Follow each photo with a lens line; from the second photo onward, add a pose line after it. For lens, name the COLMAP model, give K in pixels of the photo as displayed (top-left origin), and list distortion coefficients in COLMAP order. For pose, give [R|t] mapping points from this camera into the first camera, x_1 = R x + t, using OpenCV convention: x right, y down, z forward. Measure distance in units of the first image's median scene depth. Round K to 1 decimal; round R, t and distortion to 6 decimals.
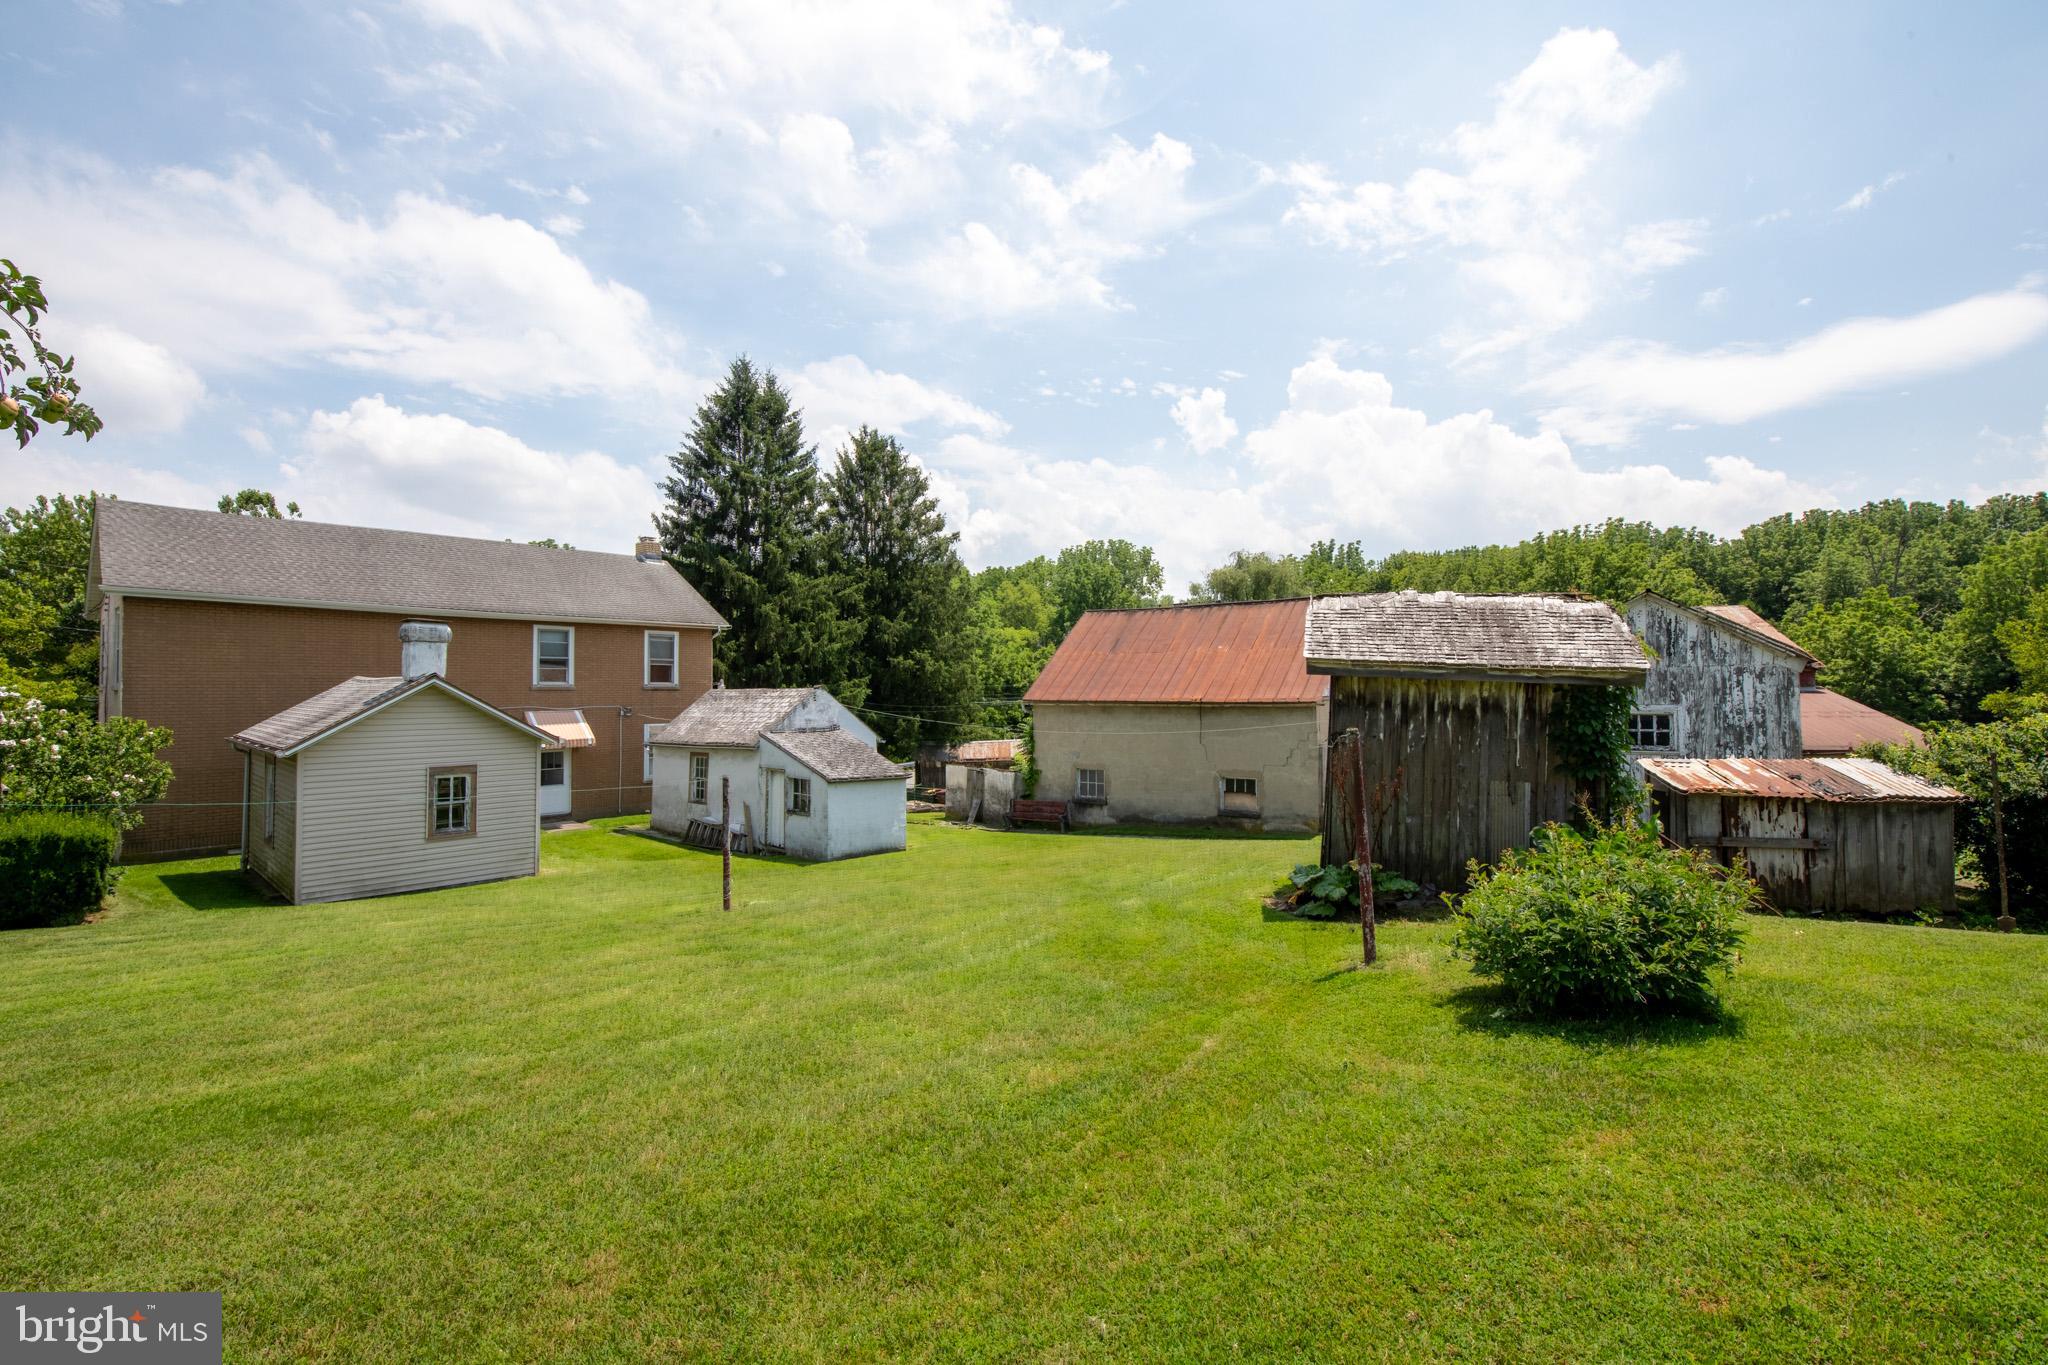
lens RADIAL K [[883.7, 0, 1021.9], [0, 883.7, 680.5], [0, 0, 1]] dist [0.006216, -0.008219]
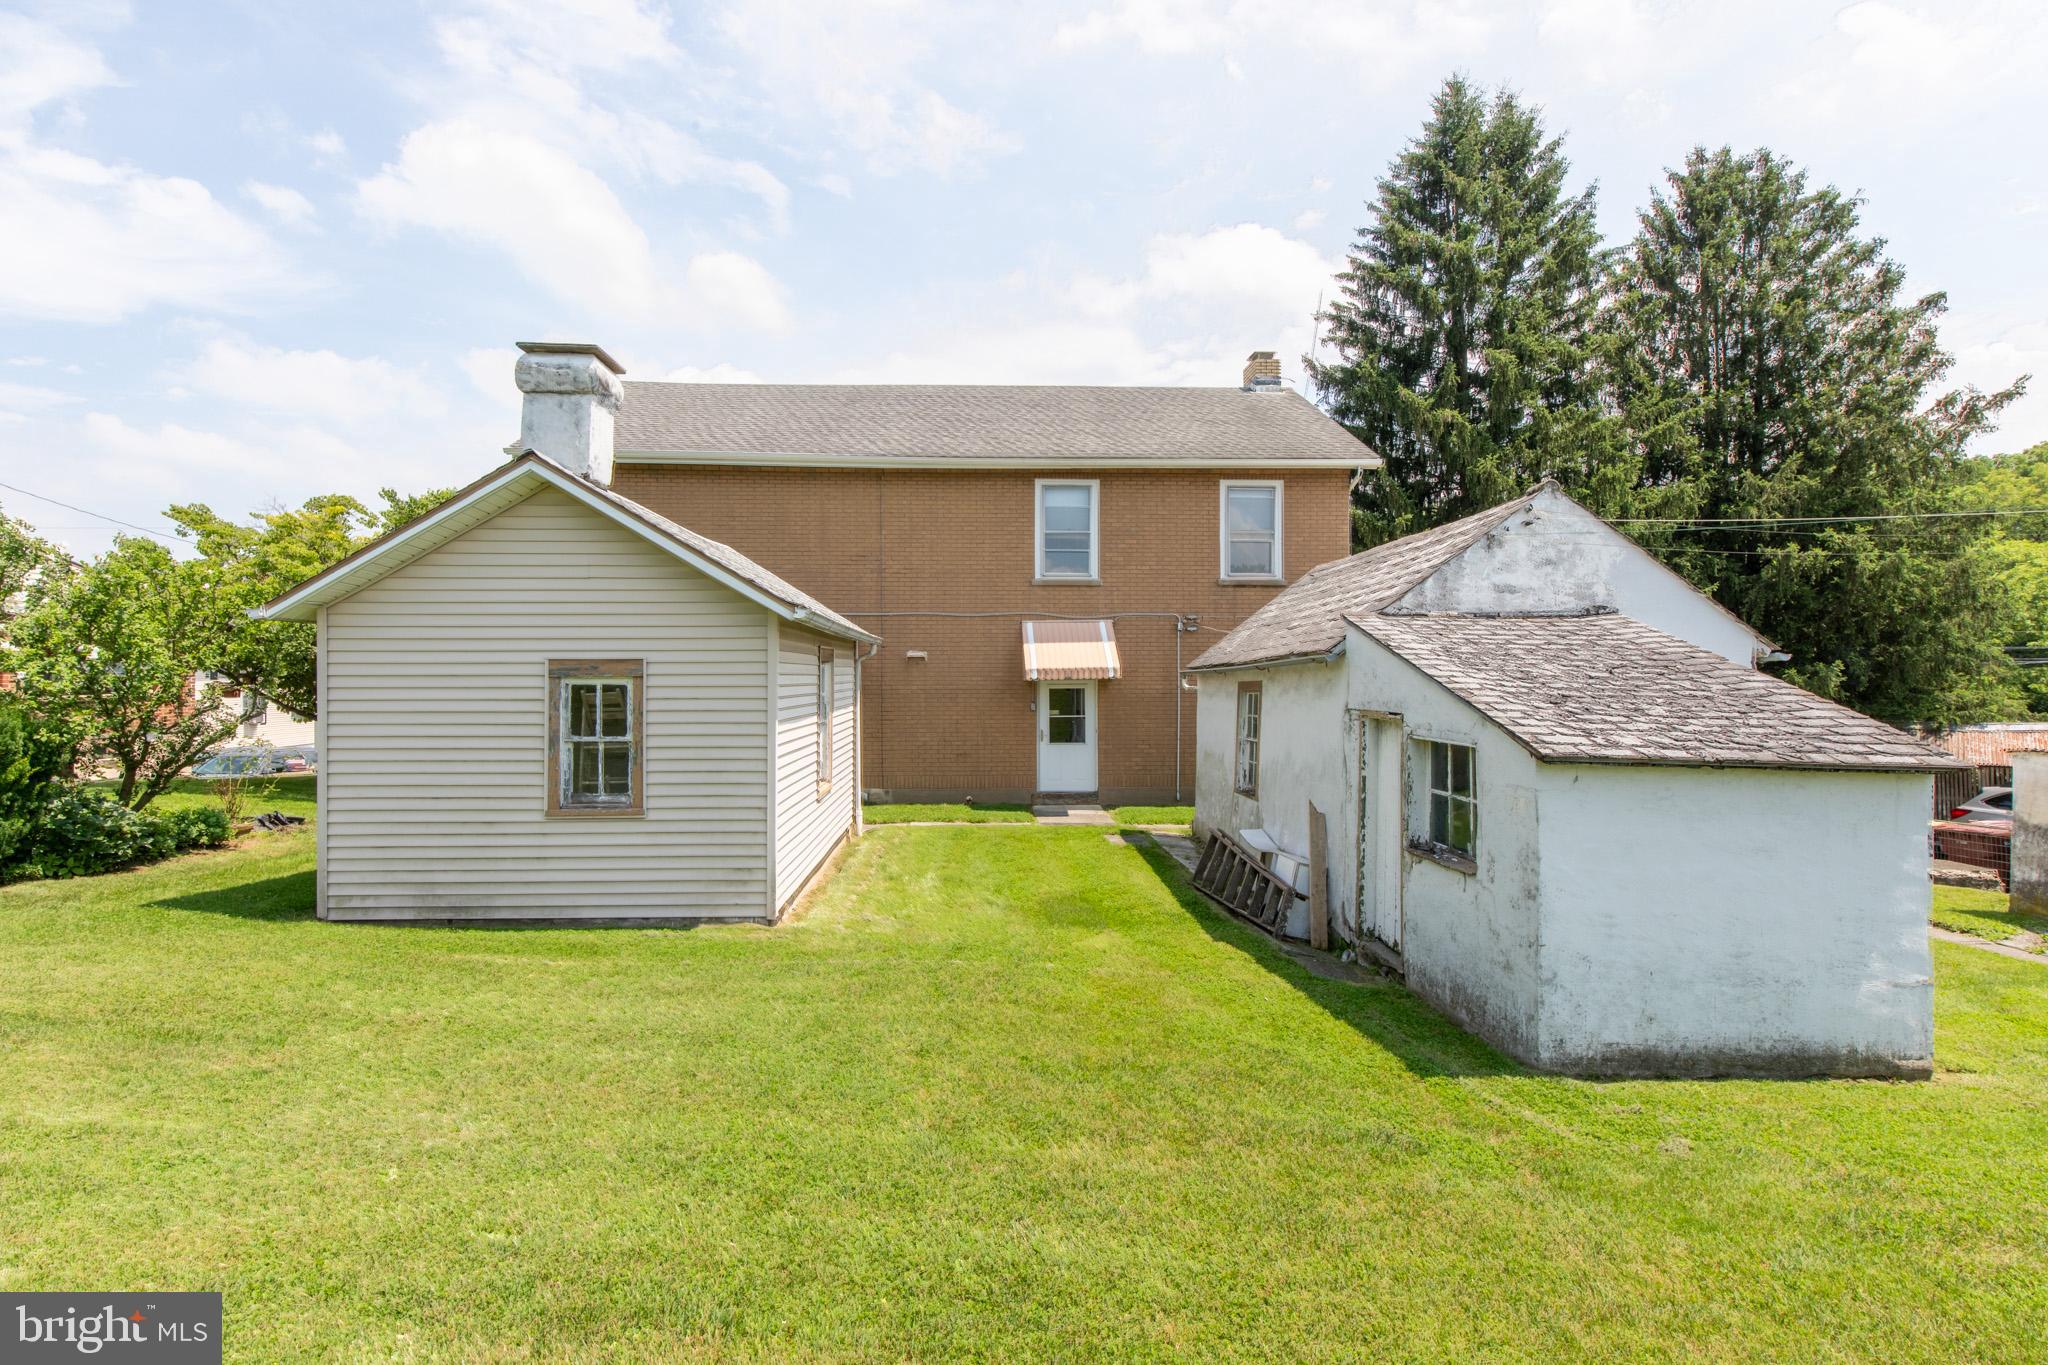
lens RADIAL K [[953.4, 0, 981.1], [0, 953.4, 667.9], [0, 0, 1]] dist [0.003664, 0.003283]
pose [[0.682741, -0.001924, -0.730658, -0.087137], [0.007281, 0.999965, 0.004169, 0.059066], [0.730625, -0.008166, 0.682731, 0.475536]]
